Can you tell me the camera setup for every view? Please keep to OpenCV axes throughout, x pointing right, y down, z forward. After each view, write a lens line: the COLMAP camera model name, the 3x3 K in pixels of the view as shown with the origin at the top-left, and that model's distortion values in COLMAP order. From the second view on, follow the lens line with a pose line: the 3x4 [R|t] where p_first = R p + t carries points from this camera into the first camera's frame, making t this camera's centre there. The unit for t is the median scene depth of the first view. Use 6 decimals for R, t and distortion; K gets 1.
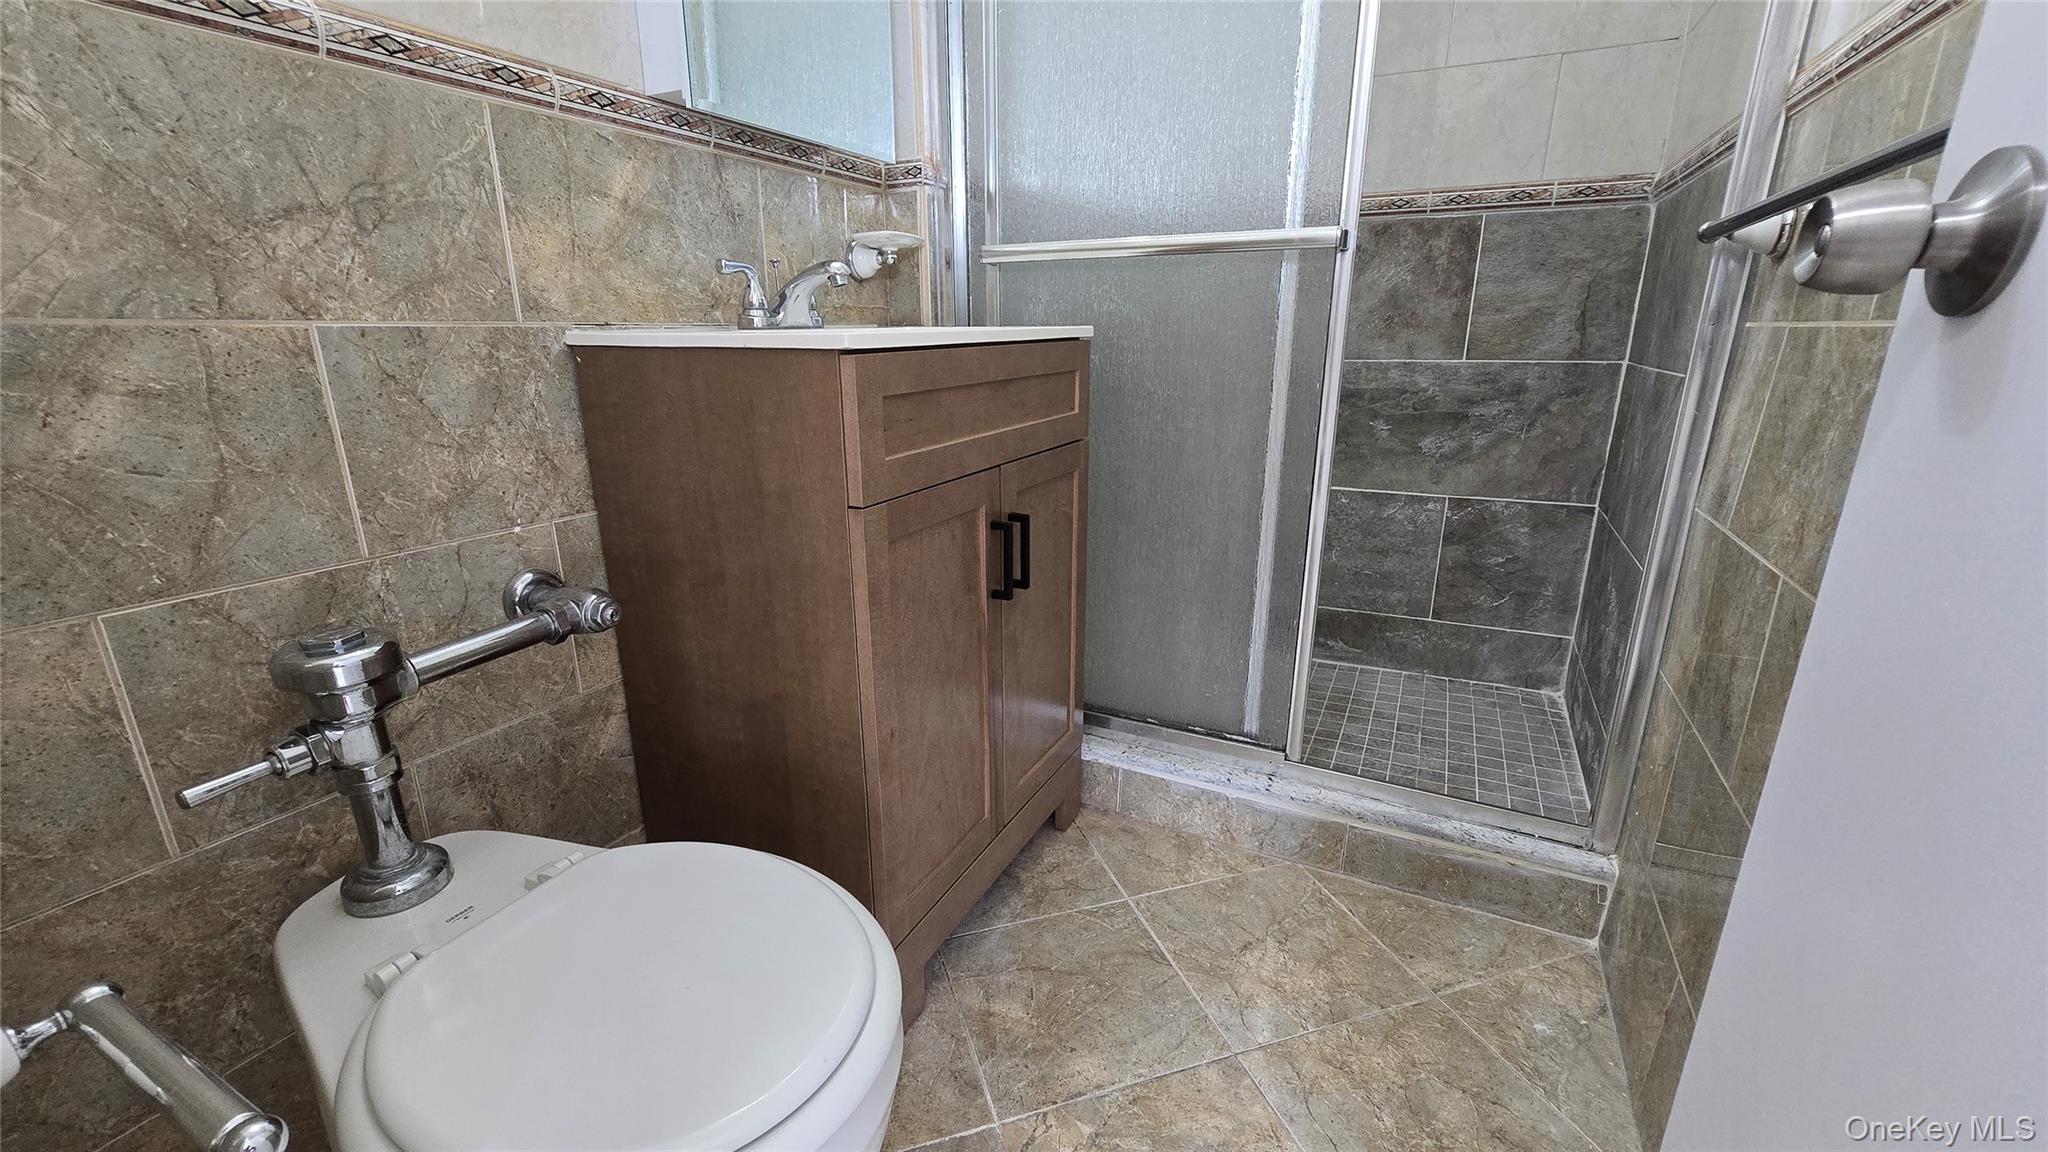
lens RADIAL K [[841.6, 0, 1019.8], [0, 841.6, 580.3], [0, 0, 1]] dist [0.001535, 0.000312]
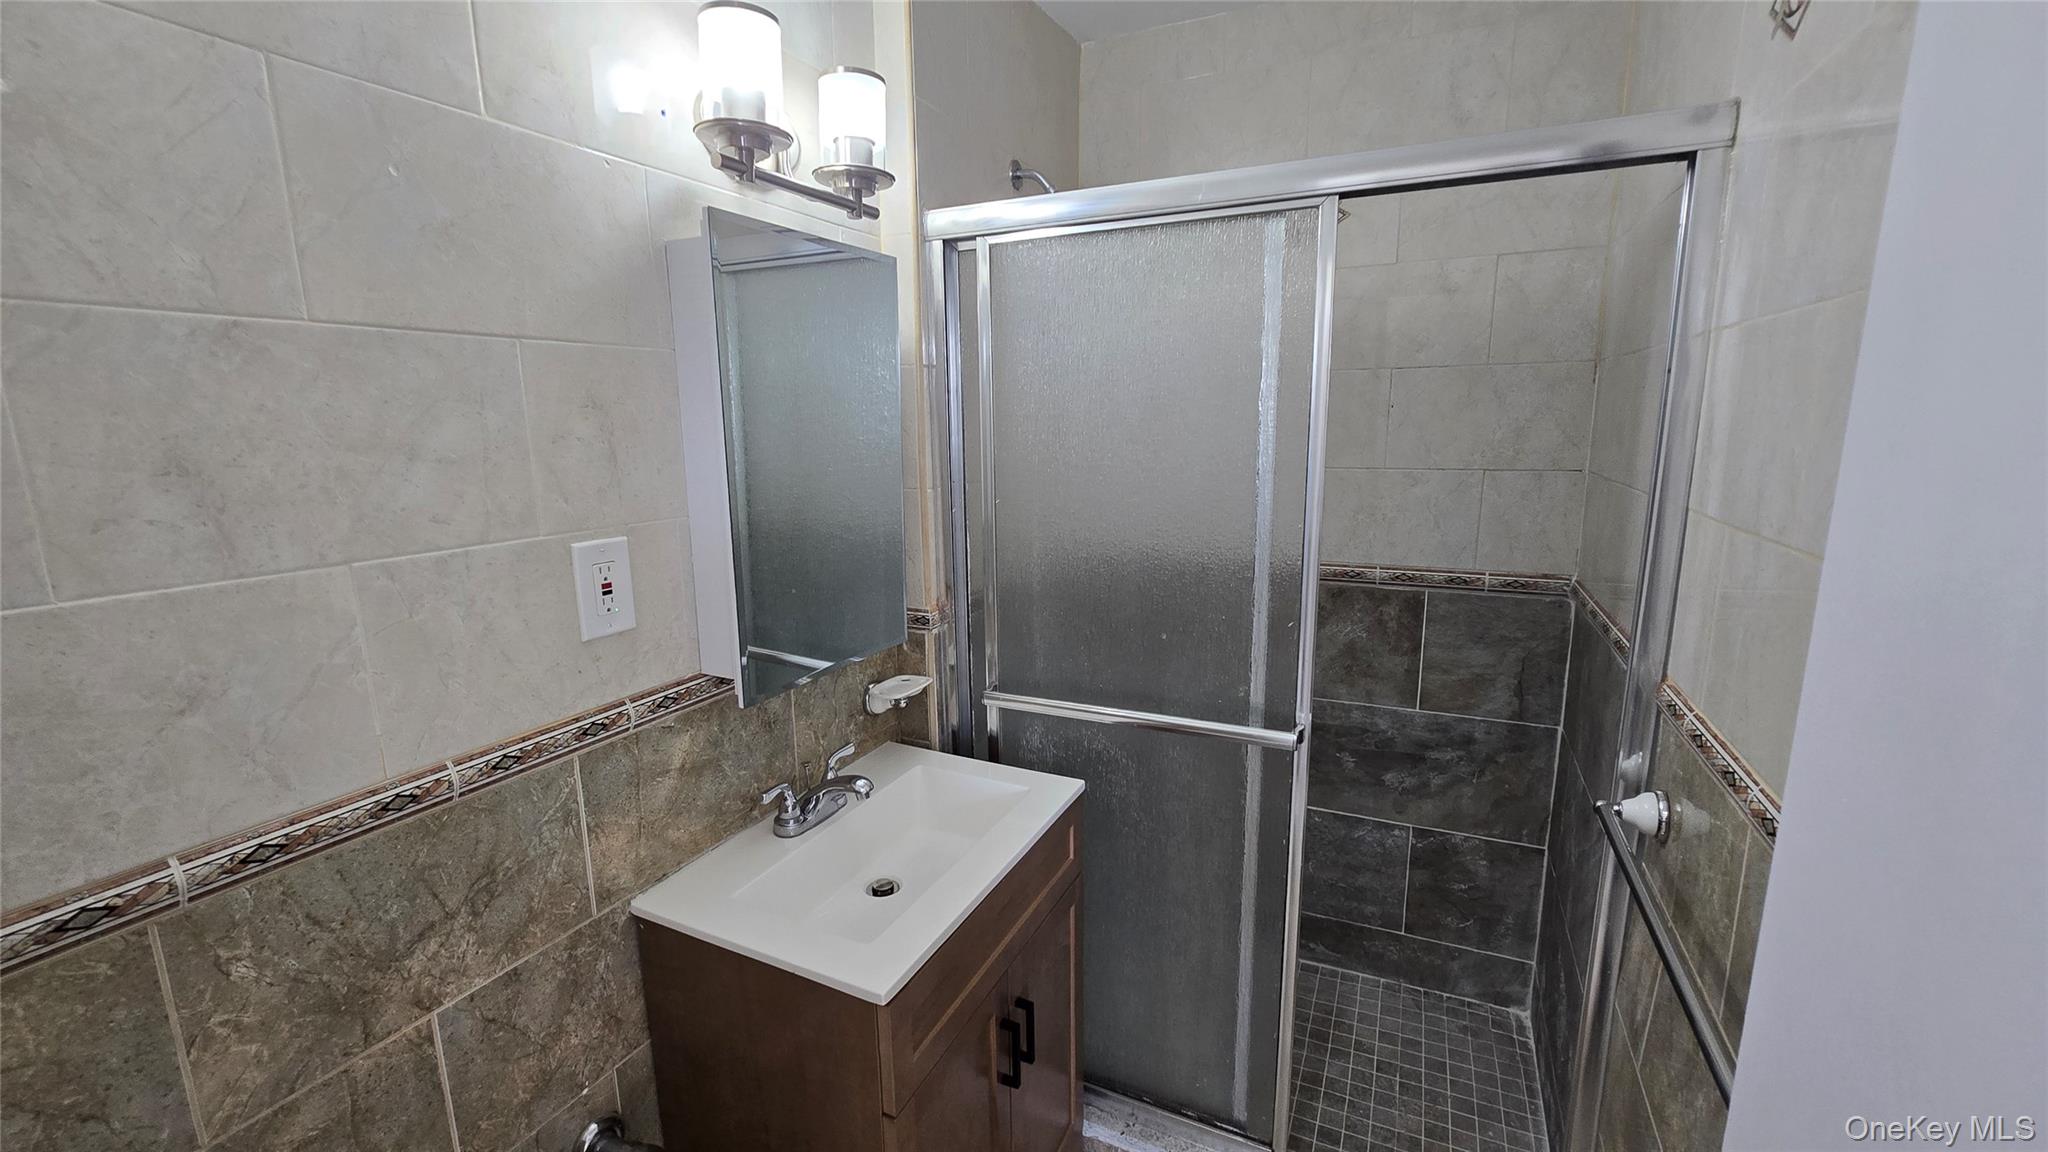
lens RADIAL K [[841.6, 0, 1019.8], [0, 841.6, 581.7], [0, 0, 1]] dist [0.001535, 0.000312]
pose [[0.999693, -0.018191, 0.016824, -0.011098], [0.019625, 0.995797, -0.089458, -0.370181], [-0.015126, 0.089761, 0.995848, -0.117034]]
